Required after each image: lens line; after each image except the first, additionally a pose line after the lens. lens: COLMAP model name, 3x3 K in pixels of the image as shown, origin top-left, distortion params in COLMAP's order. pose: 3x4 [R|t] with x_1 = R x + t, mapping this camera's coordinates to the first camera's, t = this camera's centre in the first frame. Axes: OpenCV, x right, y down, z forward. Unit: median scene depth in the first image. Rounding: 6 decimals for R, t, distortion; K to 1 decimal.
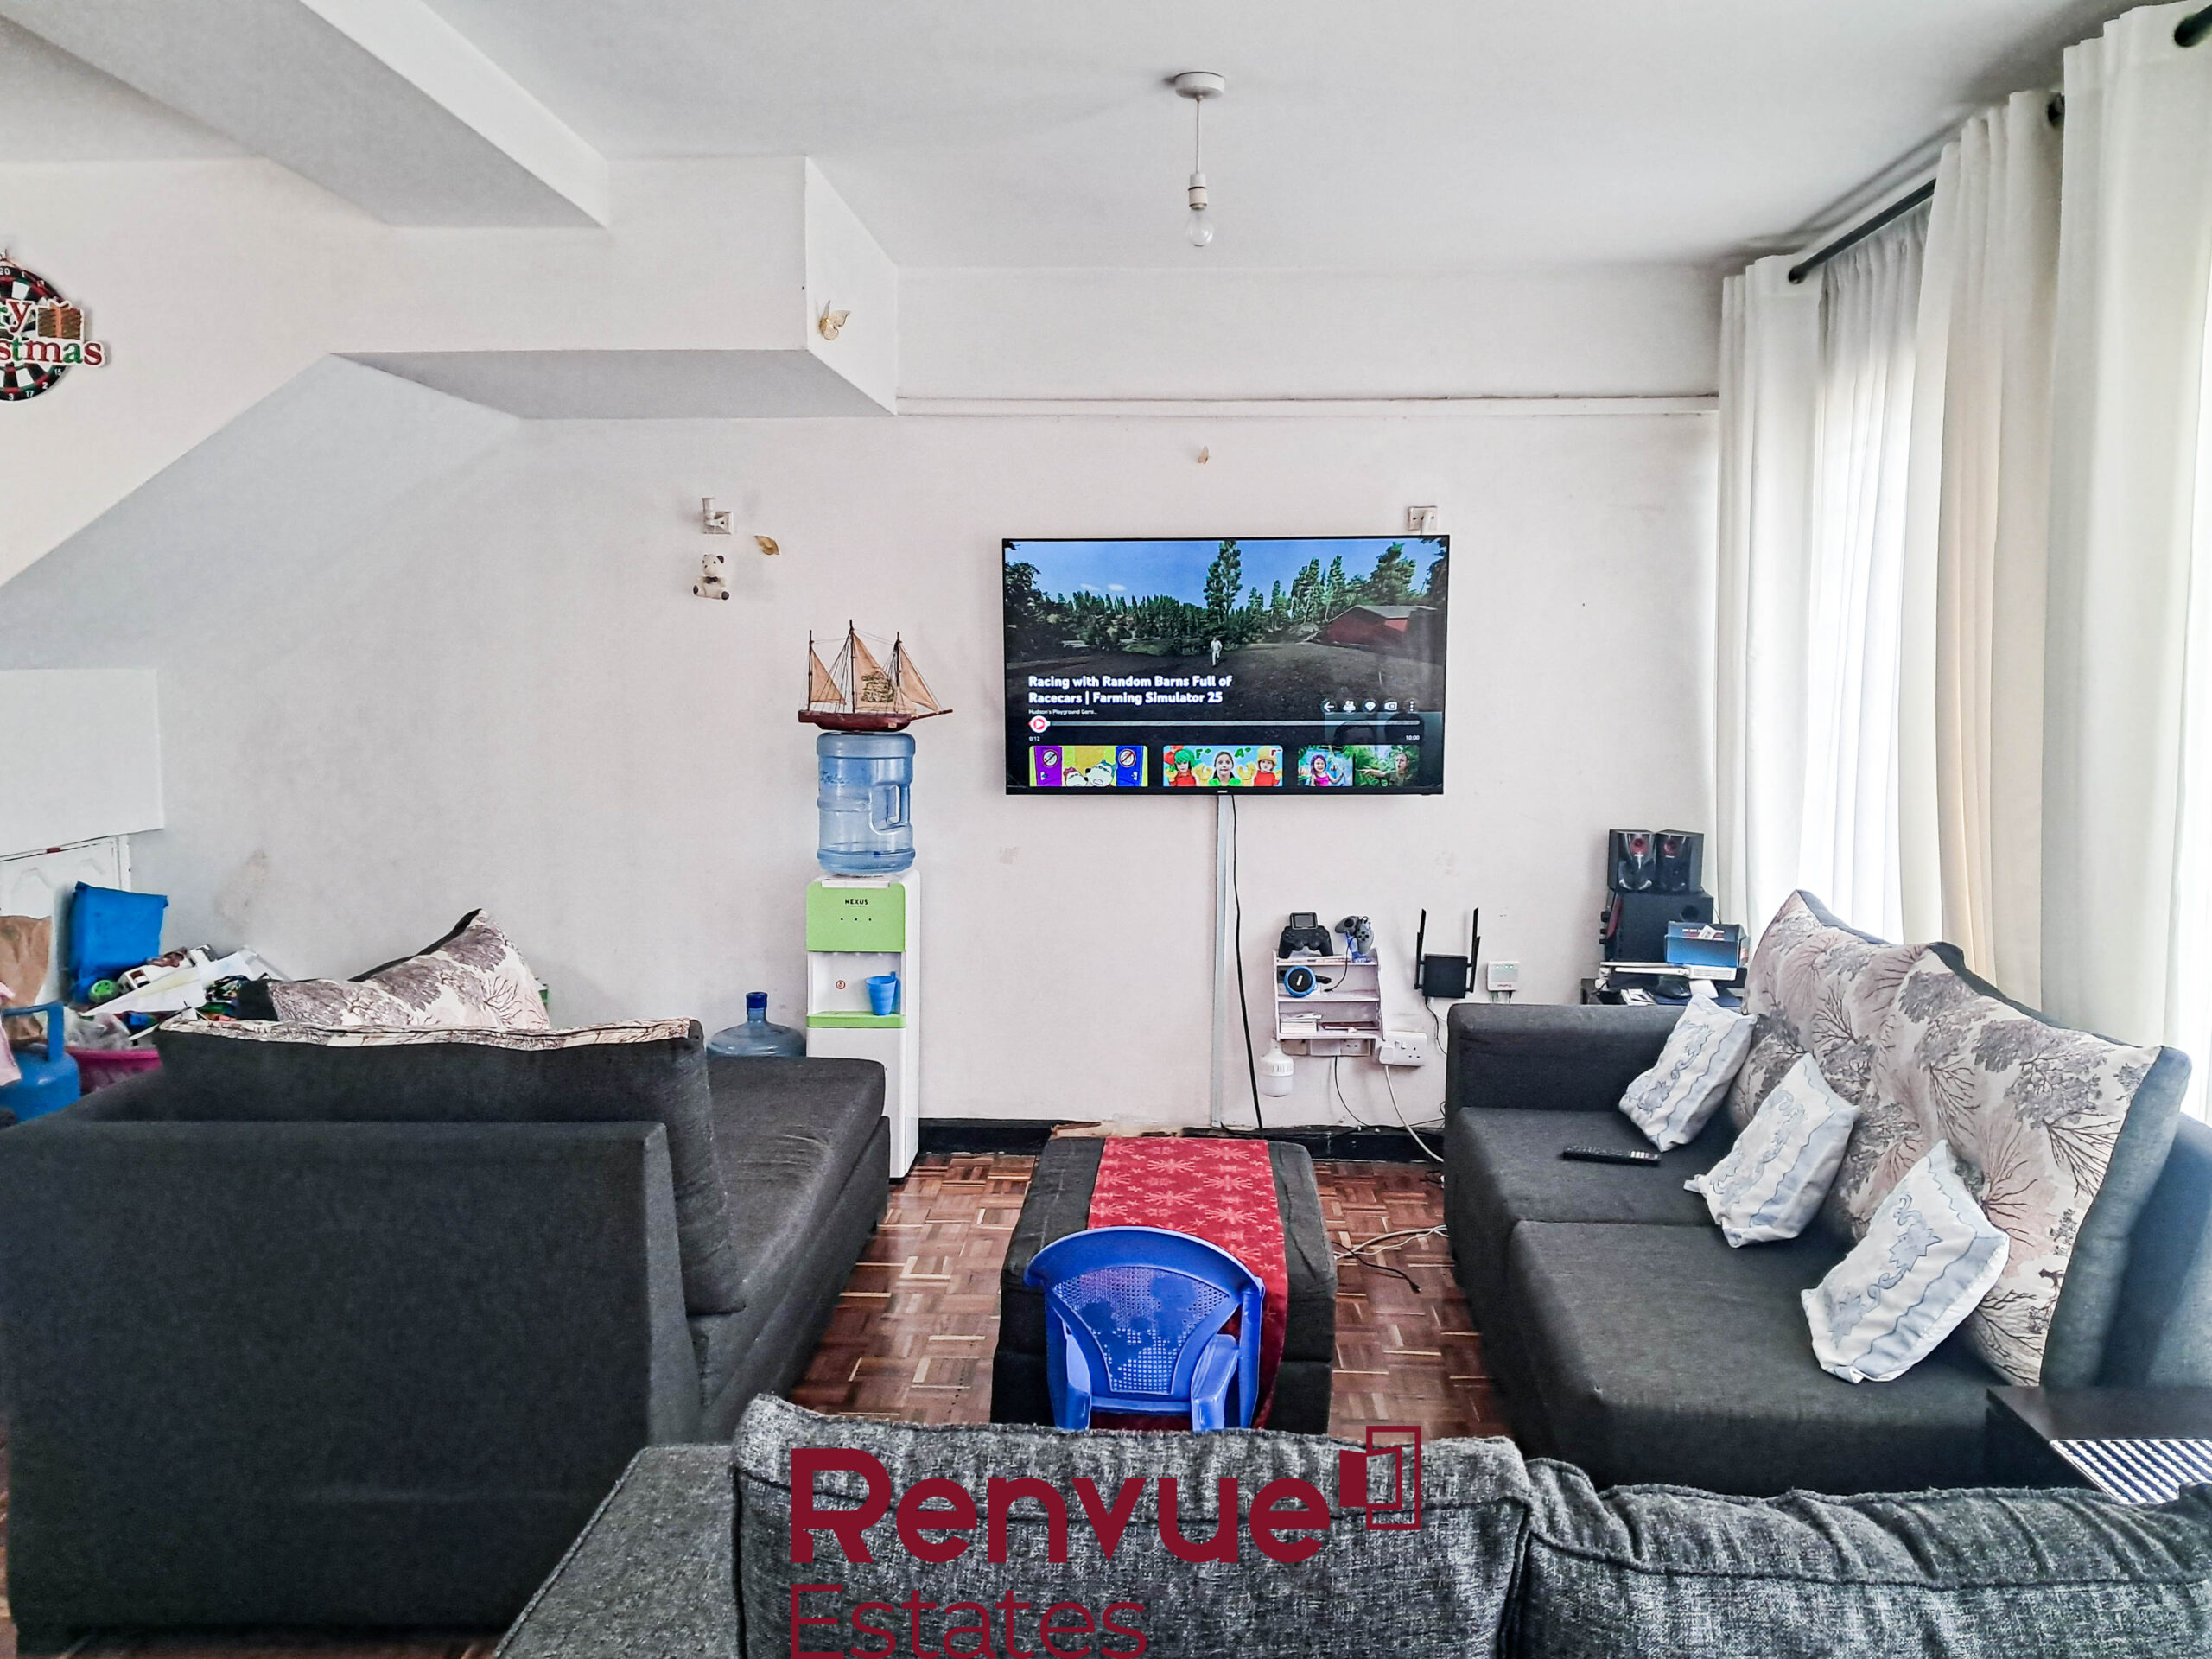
lens RADIAL K [[1718.2, 0, 1106.0], [0, 1718.2, 829.5], [0, 0, 1]] dist [0.006950, 0.000847]
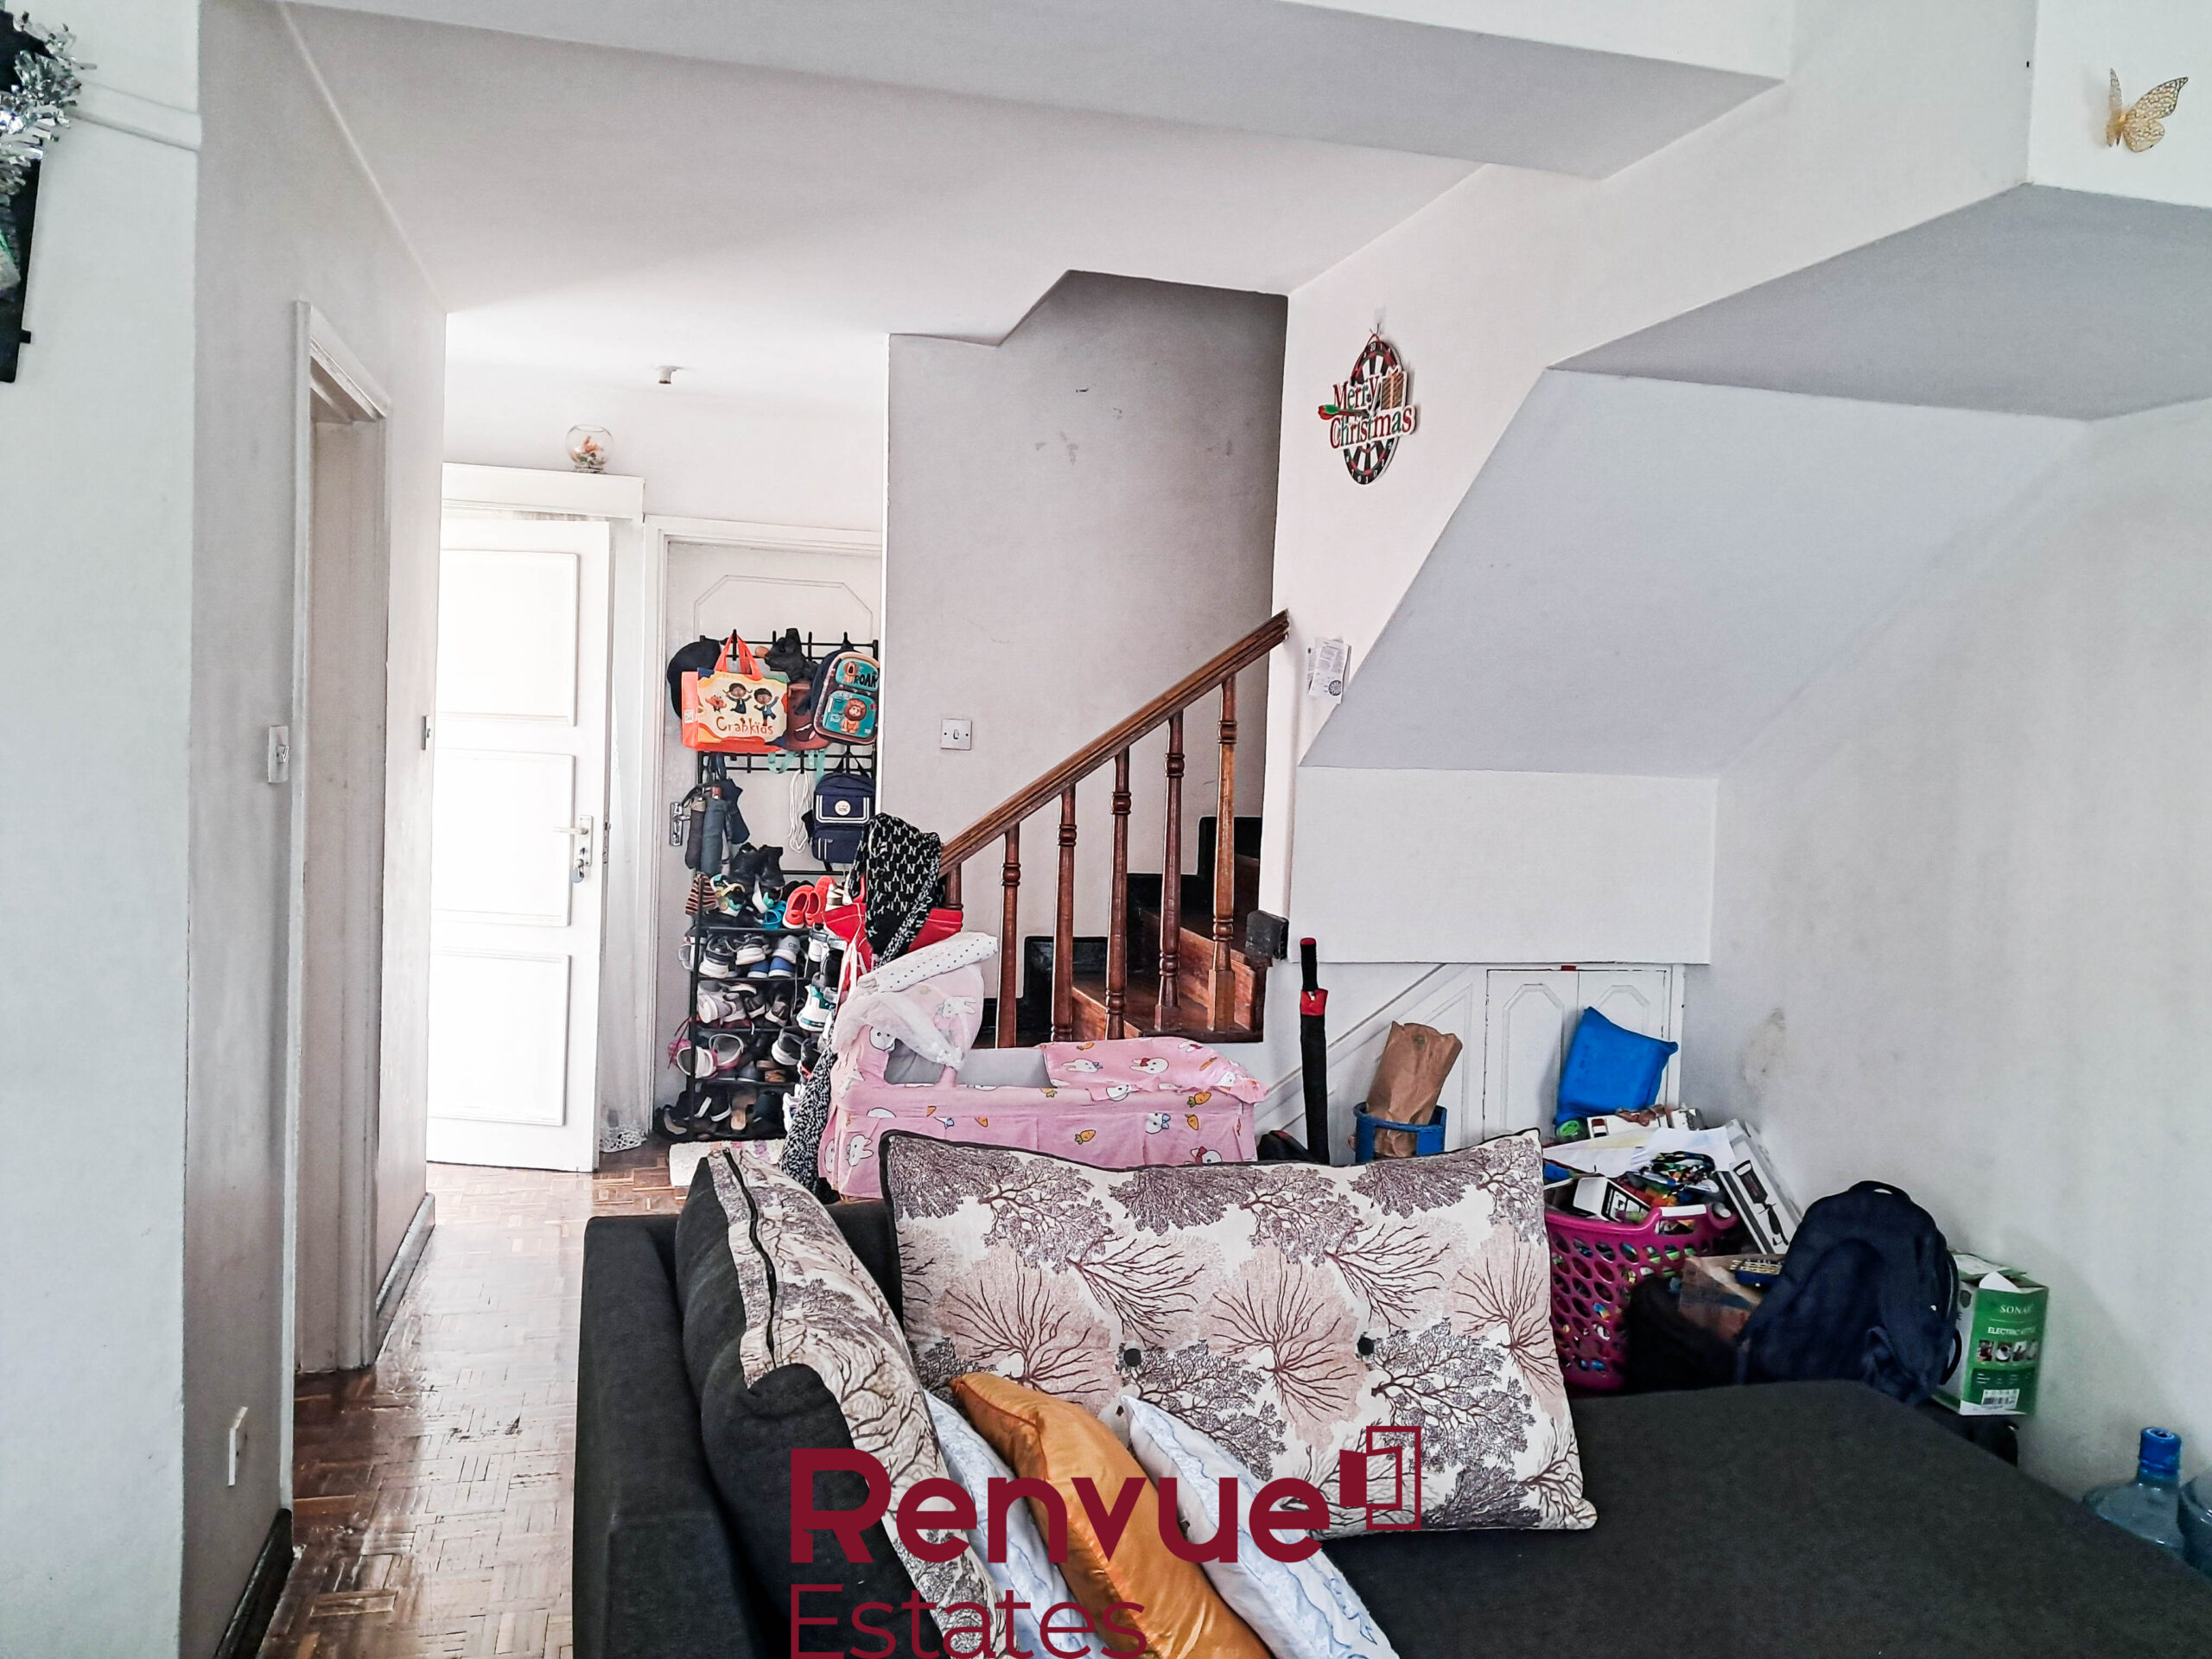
lens RADIAL K [[1718.2, 0, 1106.0], [0, 1718.2, 829.5], [0, 0, 1]] dist [0.006950, 0.000847]
pose [[0.301140, 0.069539, -0.951041, 0.182944], [-0.135554, 0.990331, 0.029490, -0.055201], [0.943896, 0.120036, 0.307655, 0.476390]]
